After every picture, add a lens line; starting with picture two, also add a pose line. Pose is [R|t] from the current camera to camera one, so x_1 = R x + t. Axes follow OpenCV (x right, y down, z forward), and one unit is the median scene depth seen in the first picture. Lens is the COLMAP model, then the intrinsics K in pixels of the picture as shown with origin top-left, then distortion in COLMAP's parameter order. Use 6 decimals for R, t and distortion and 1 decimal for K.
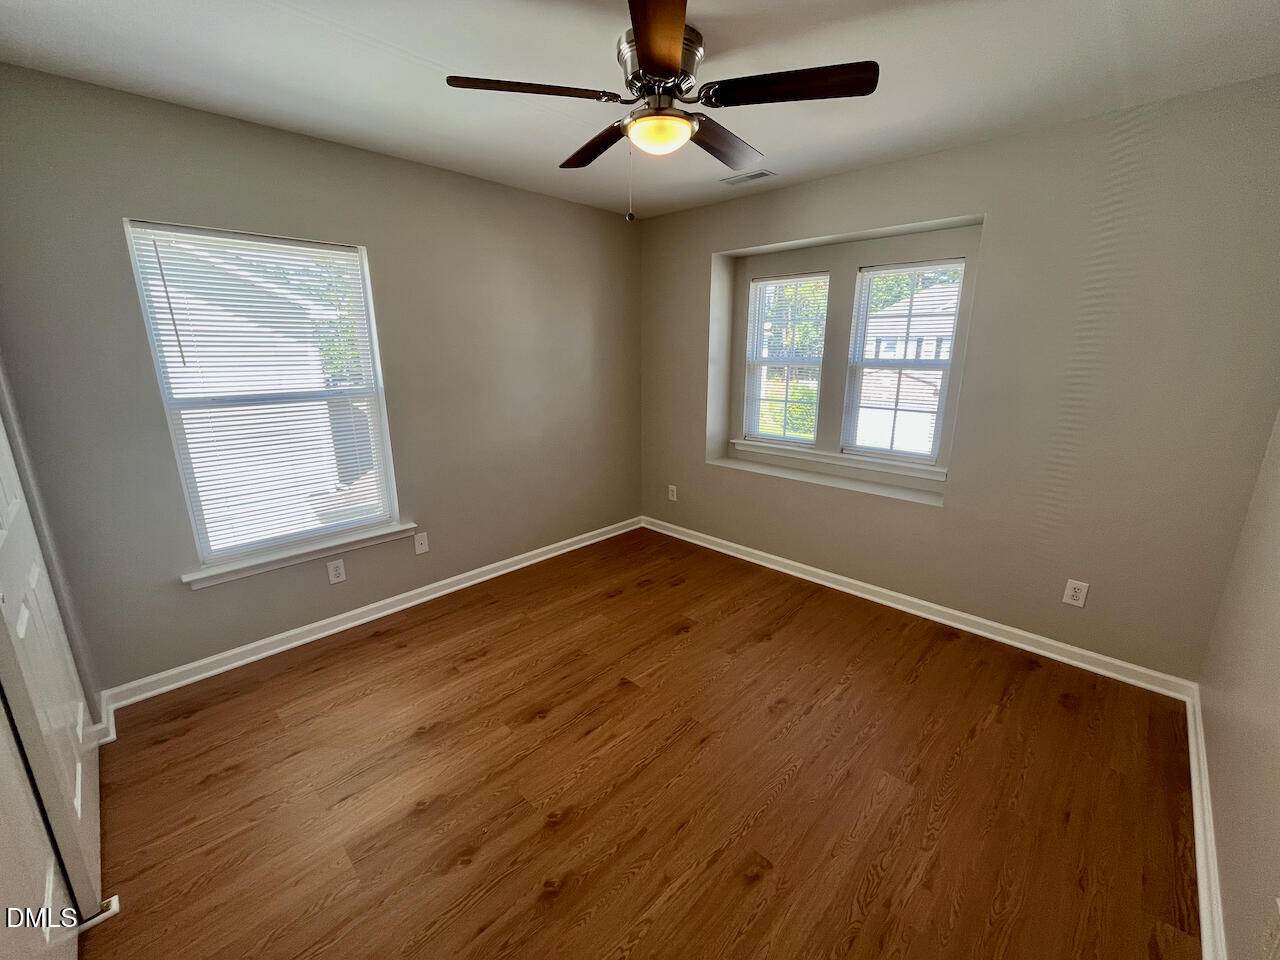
lens RADIAL K [[520.4, 0, 640.6], [0, 520.4, 480.4], [0, 0, 1]] dist [0.001838, -0.000496]
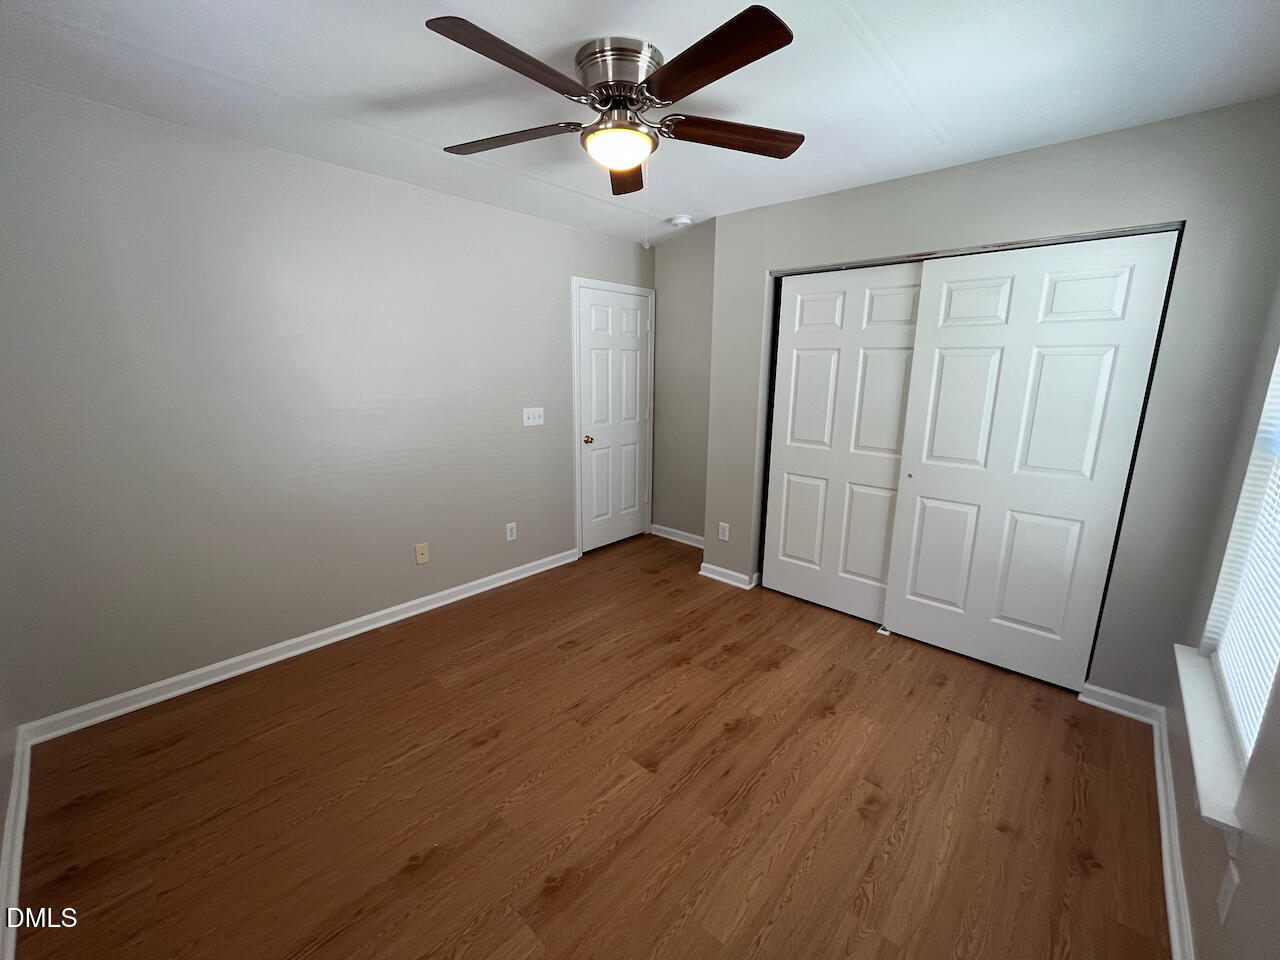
lens RADIAL K [[520.4, 0, 638.8], [0, 520.4, 478.8], [0, 0, 1]] dist [0.001838, -0.000496]
pose [[-0.999548, -0.008993, -0.028697, 0.019938], [-0.020802, 0.895891, 0.443786, -0.421273], [0.021718, 0.444182, -0.895673, 1.665892]]
